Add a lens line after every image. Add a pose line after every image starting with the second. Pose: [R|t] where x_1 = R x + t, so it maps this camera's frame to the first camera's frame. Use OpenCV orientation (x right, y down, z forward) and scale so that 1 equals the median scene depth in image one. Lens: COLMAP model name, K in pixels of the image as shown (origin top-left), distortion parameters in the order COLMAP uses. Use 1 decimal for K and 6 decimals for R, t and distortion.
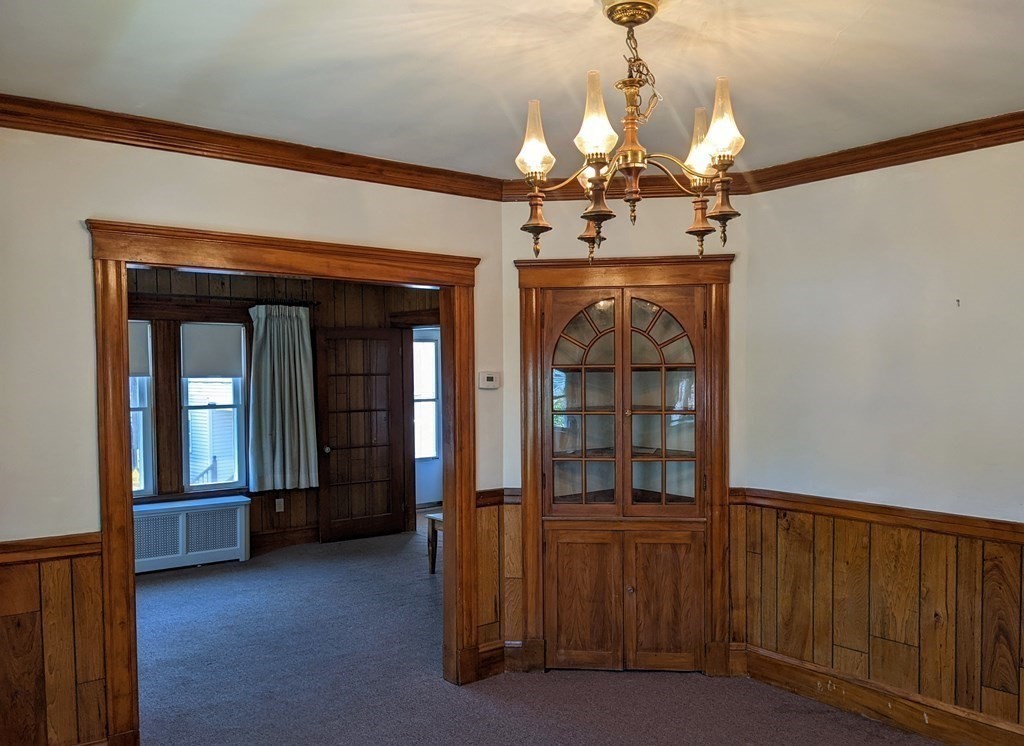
lens RADIAL K [[877.6, 0, 529.5], [0, 877.6, 396.2], [0, 0, 1]] dist [0.108052, -0.169243]
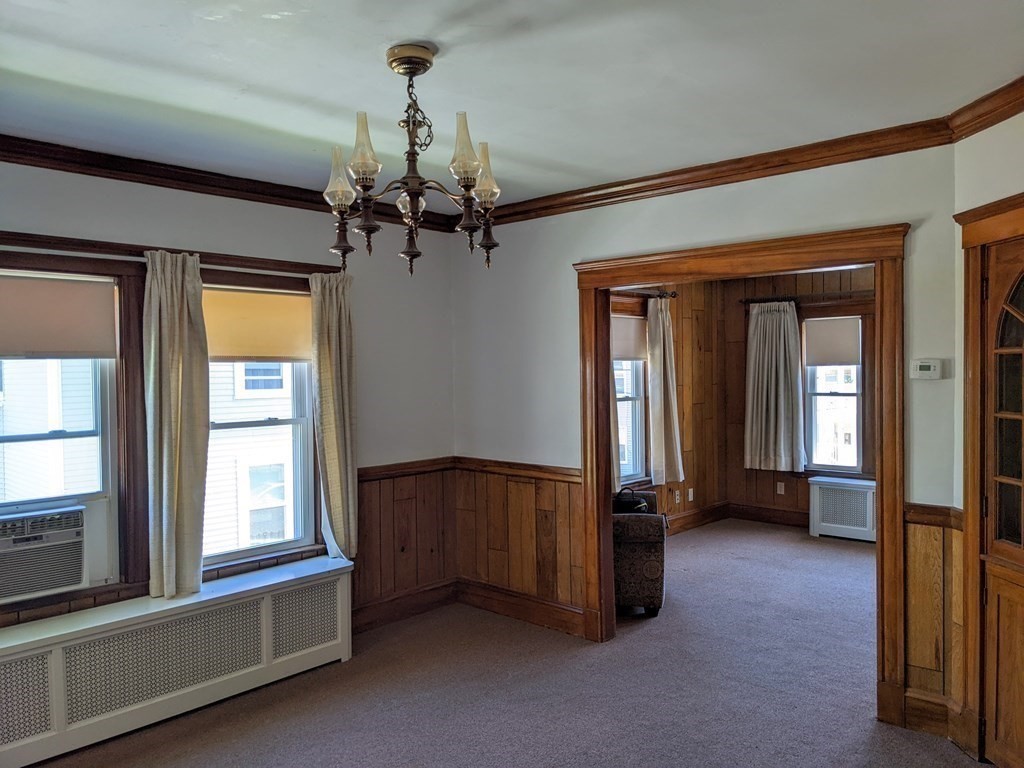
lens RADIAL K [[806.0, 0, 507.7], [0, 806.0, 384.3], [0, 0, 1]] dist [0.130259, -0.207450]
pose [[0.150687, 0.021000, -0.988358, 0.399315], [-0.018705, 0.999656, 0.018388, -0.006981], [0.988405, 0.015716, 0.151028, 0.312615]]
